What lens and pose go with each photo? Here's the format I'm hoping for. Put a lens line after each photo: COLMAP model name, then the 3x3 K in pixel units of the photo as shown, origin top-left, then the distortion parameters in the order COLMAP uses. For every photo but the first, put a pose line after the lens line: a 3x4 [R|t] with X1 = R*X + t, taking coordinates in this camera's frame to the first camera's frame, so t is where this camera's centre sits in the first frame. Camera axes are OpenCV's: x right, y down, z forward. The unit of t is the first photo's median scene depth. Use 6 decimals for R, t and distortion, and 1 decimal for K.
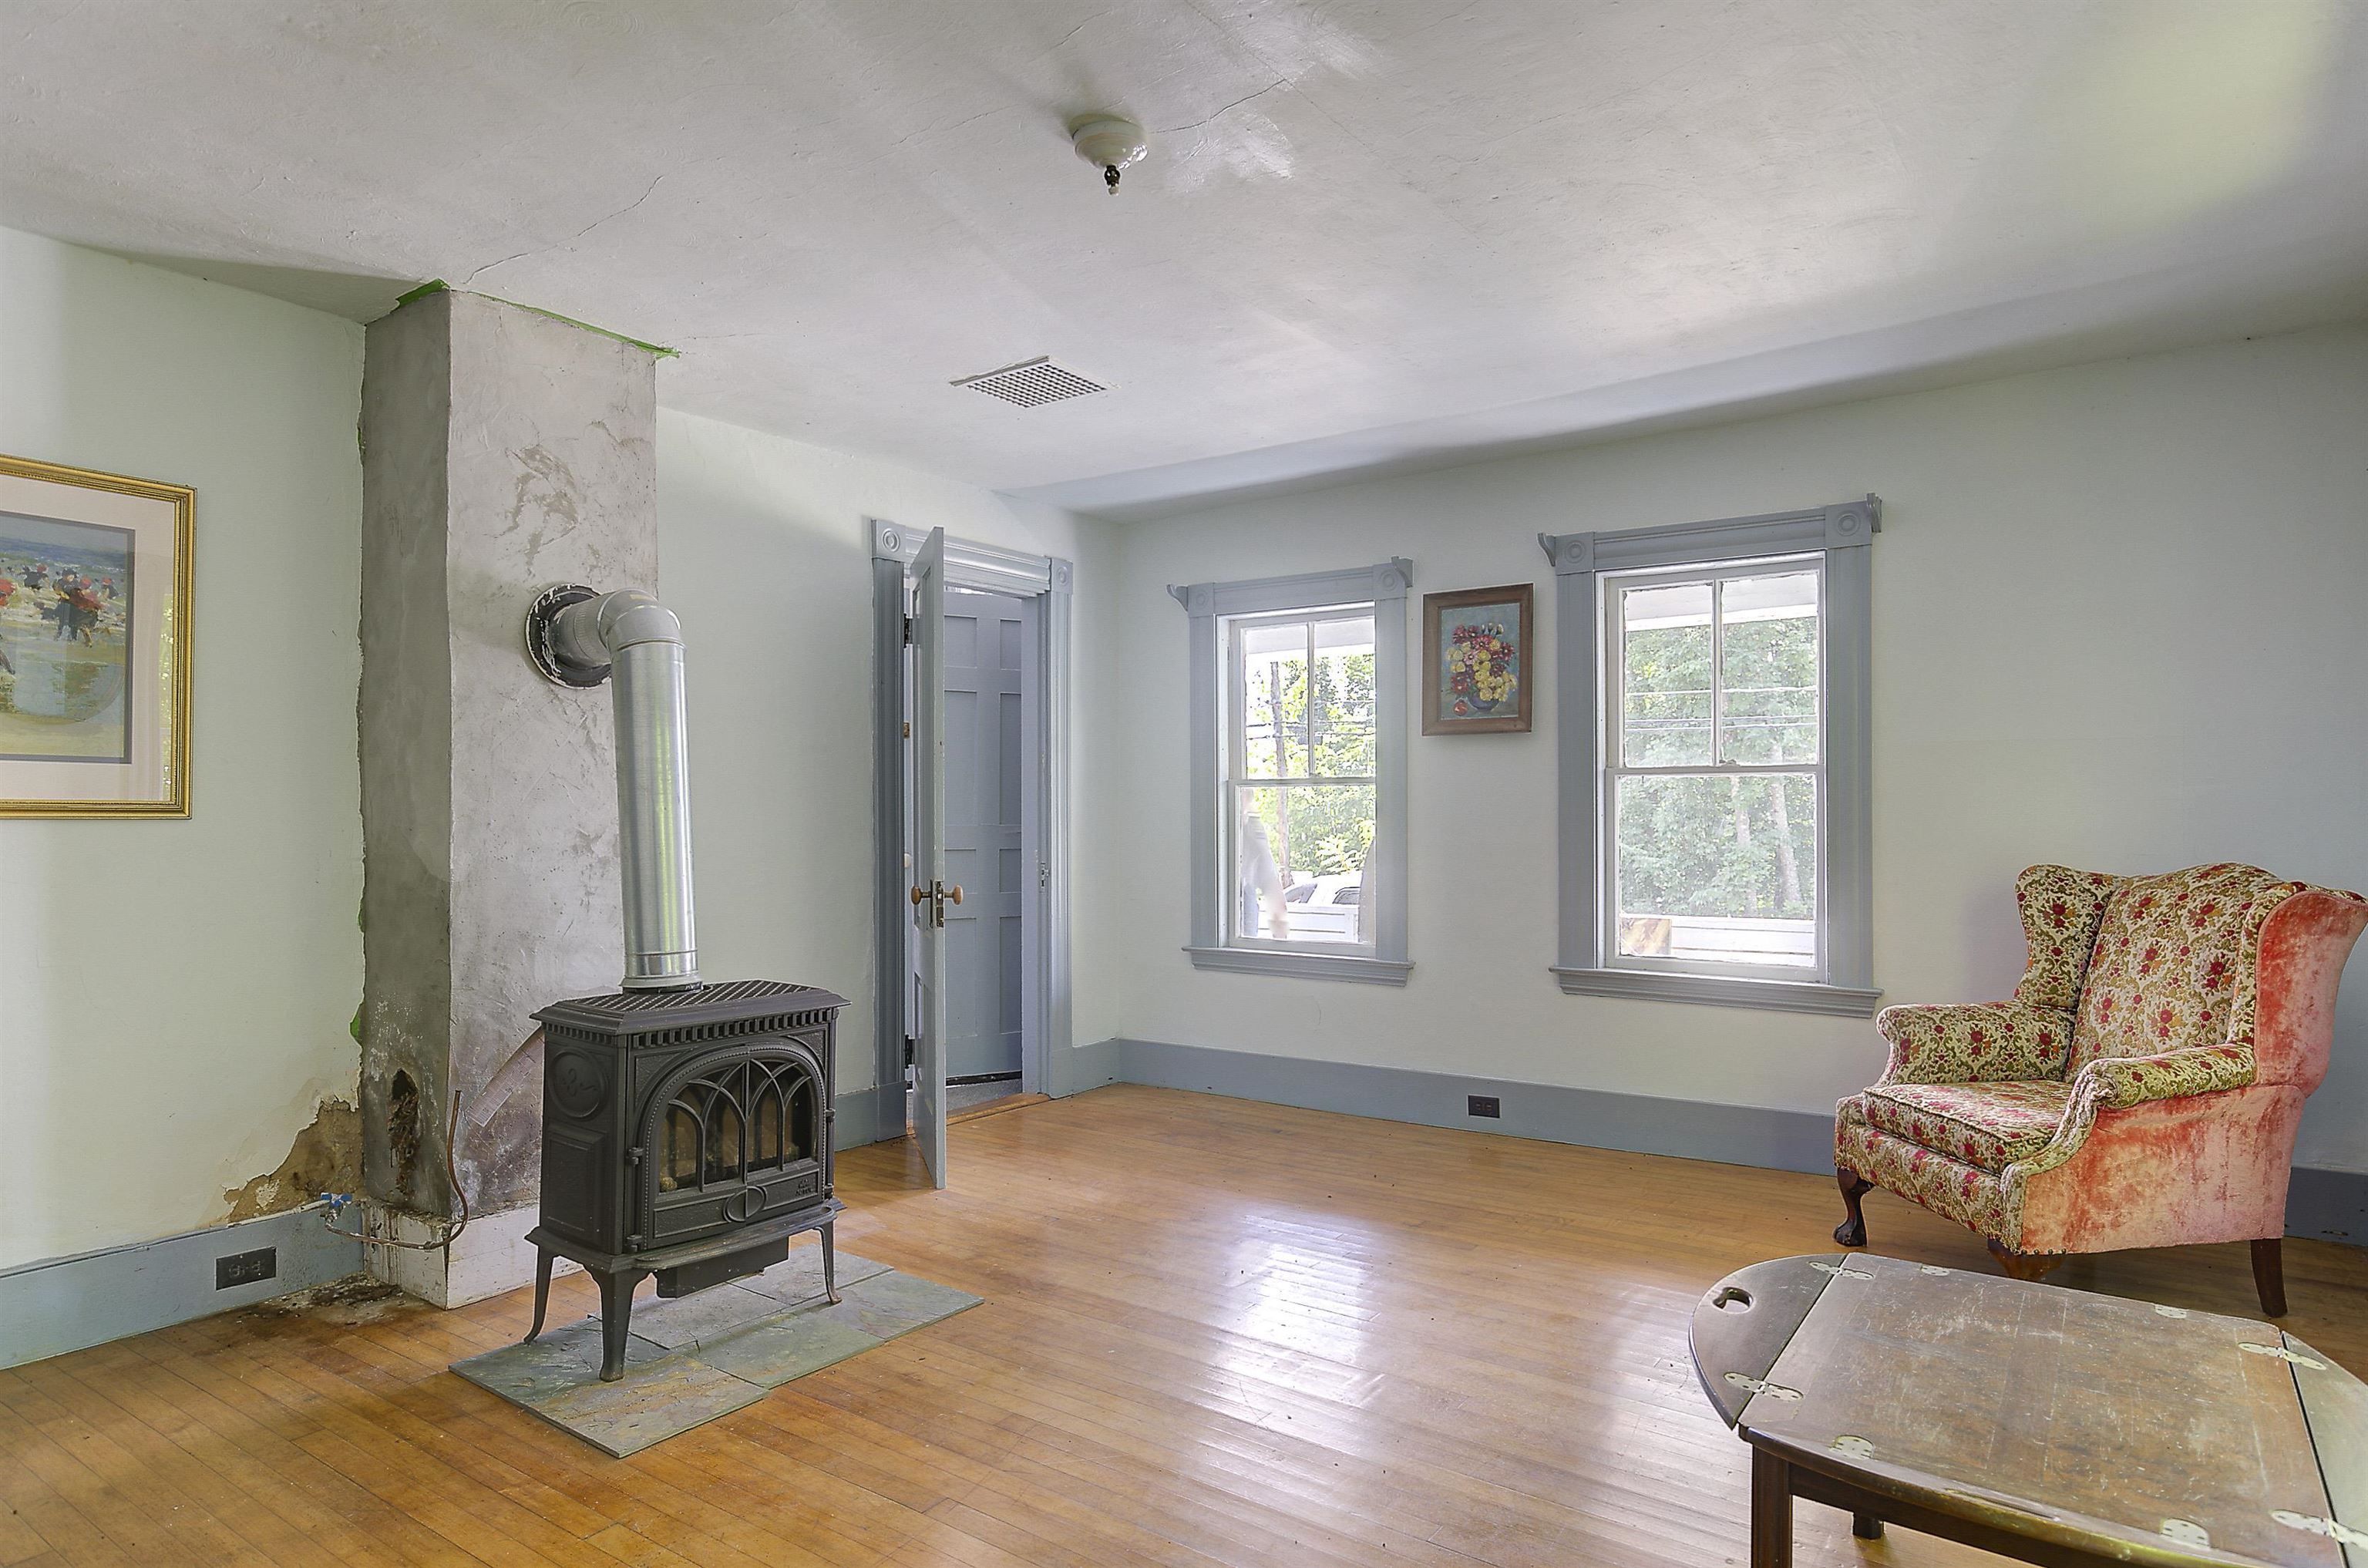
lens RADIAL K [[1324.7, 0, 1181.1], [0, 1324.7, 806.9], [0, 0, 1]] dist [-0.081967, -0.000298]
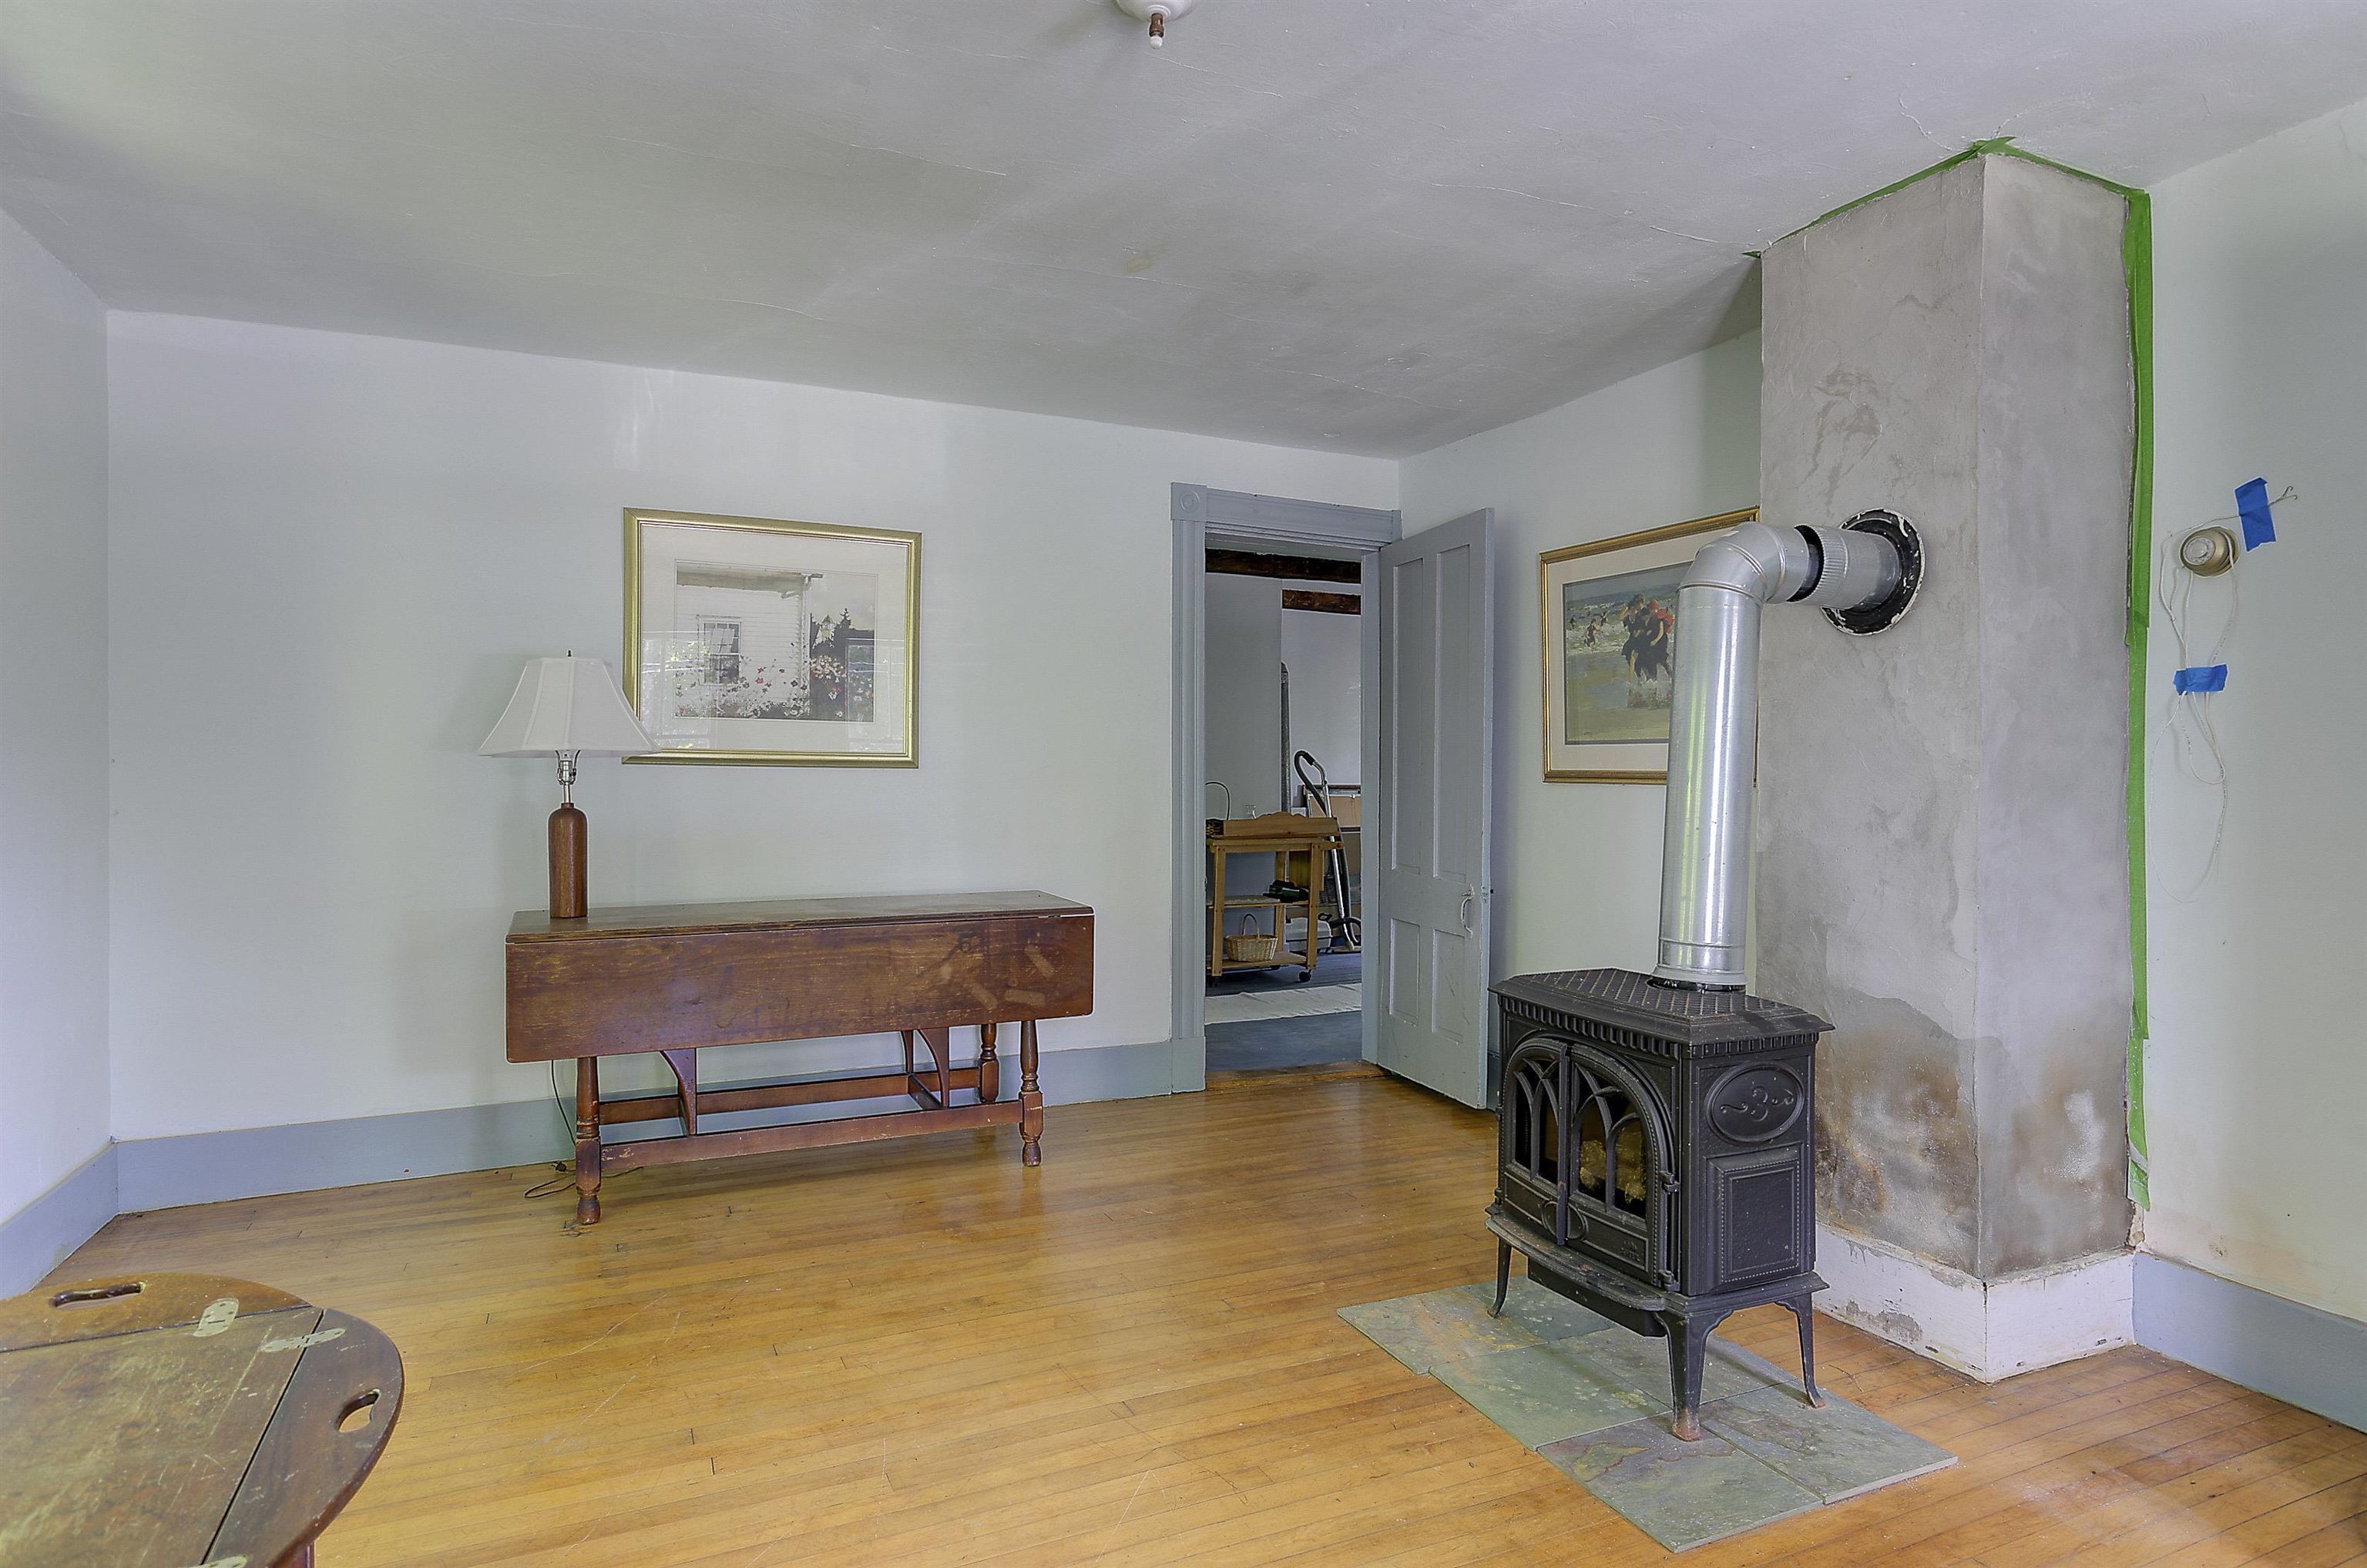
lens RADIAL K [[1305.9, 0, 1195.4], [0, 1305.9, 790.6], [0, 0, 1]] dist [-0.017473, 0.030474]
pose [[-0.518841, 0.008044, -0.854833, 0.506753], [0.005170, 0.999967, 0.006272, 0.001810], [0.854855, -0.001165, -0.518866, 1.124574]]
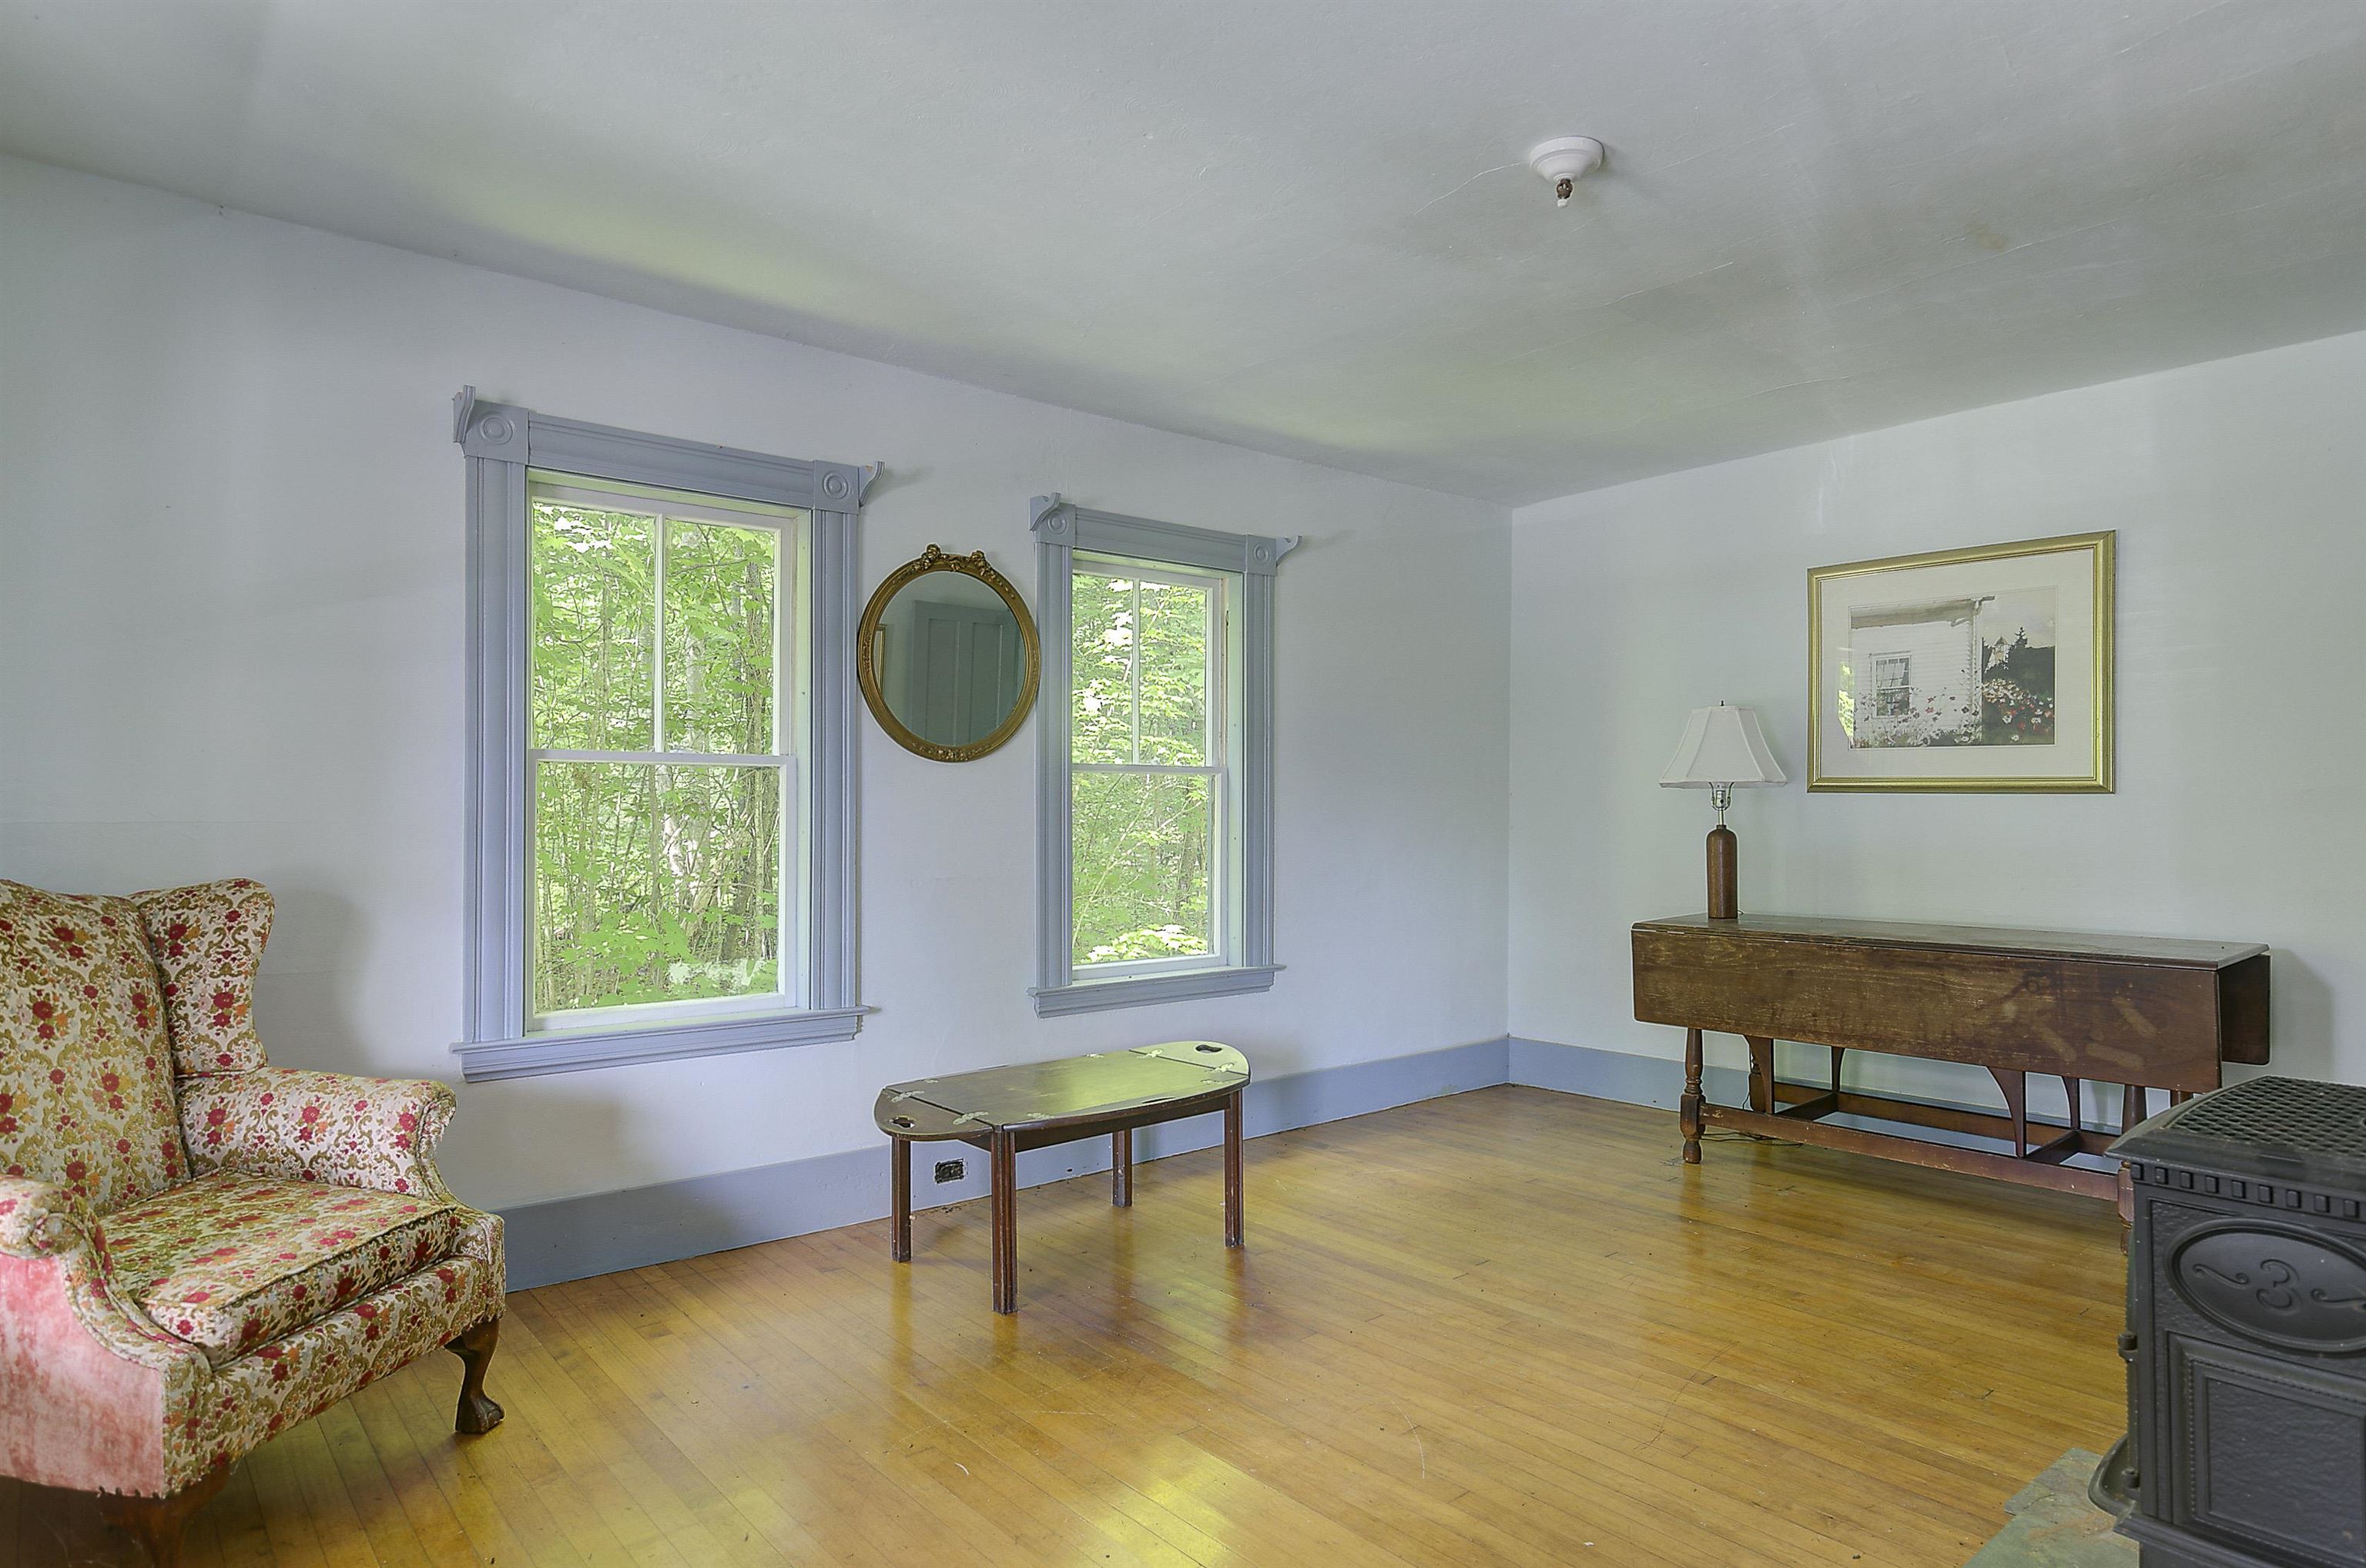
lens RADIAL K [[1305.3, 0, 1194.9], [0, 1305.3, 790.6], [0, 0, 1]] dist [-0.017473, 0.030474]
pose [[-0.970665, 0.002096, 0.240425, -0.012263], [-0.002818, 0.999794, -0.020091, 0.010493], [-0.240418, -0.020180, -0.970460, 1.593723]]
